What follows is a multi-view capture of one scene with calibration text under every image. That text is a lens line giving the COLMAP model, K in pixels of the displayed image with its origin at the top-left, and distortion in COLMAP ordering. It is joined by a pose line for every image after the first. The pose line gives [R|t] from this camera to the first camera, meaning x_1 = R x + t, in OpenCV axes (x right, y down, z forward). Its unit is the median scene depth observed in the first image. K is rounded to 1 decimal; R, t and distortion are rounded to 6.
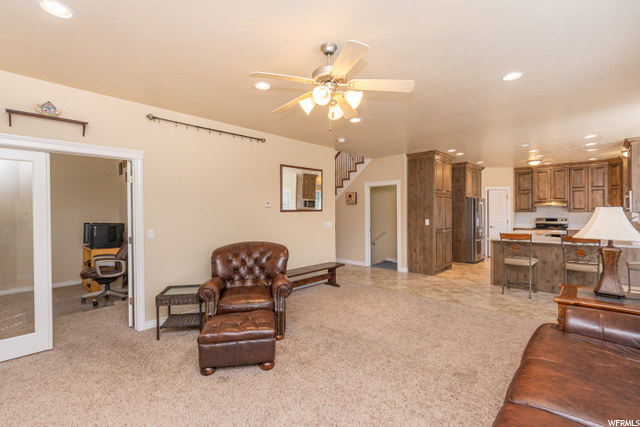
lens RADIAL K [[290.6, 0, 315.4], [0, 290.6, 212.3], [0, 0, 1]] dist [0.003433, -0.001906]
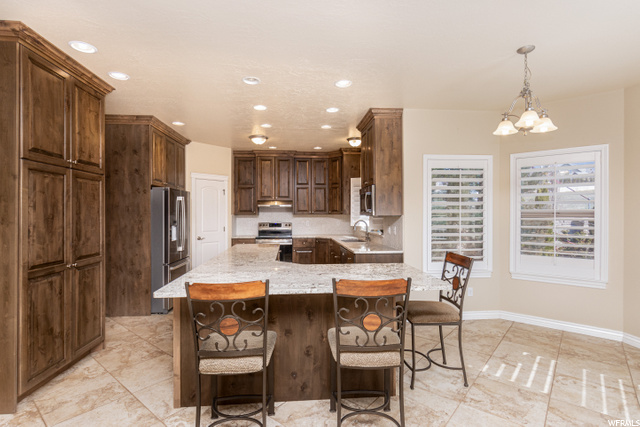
lens RADIAL K [[317.4, 0, 321.4], [0, 317.4, 214.1], [0, 0, 1]] dist [0.003948, -0.000046]
pose [[0.649496, 0.003072, 0.760359, 0.278959], [-0.002249, 0.999995, -0.002119, -0.001574], [-0.760362, -0.000333, 0.649500, 0.397156]]
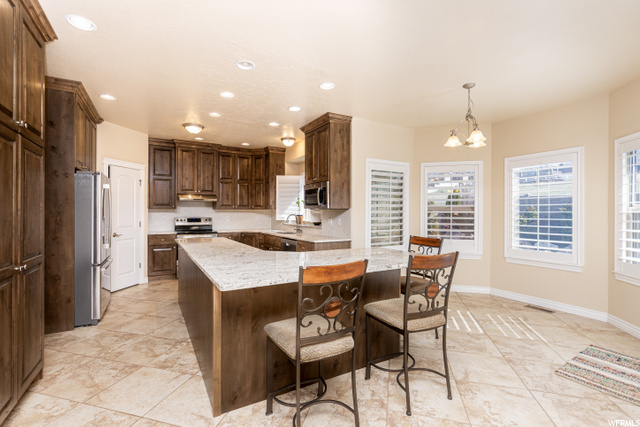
lens RADIAL K [[290.6, 0, 316.4], [0, 290.6, 213.6], [0, 0, 1]] dist [0.003433, -0.001906]
pose [[0.277598, 0.004414, 0.960687, 0.211903], [-0.005441, 0.999981, -0.003023, 0.010741], [-0.960682, -0.004388, 0.277616, 0.538904]]
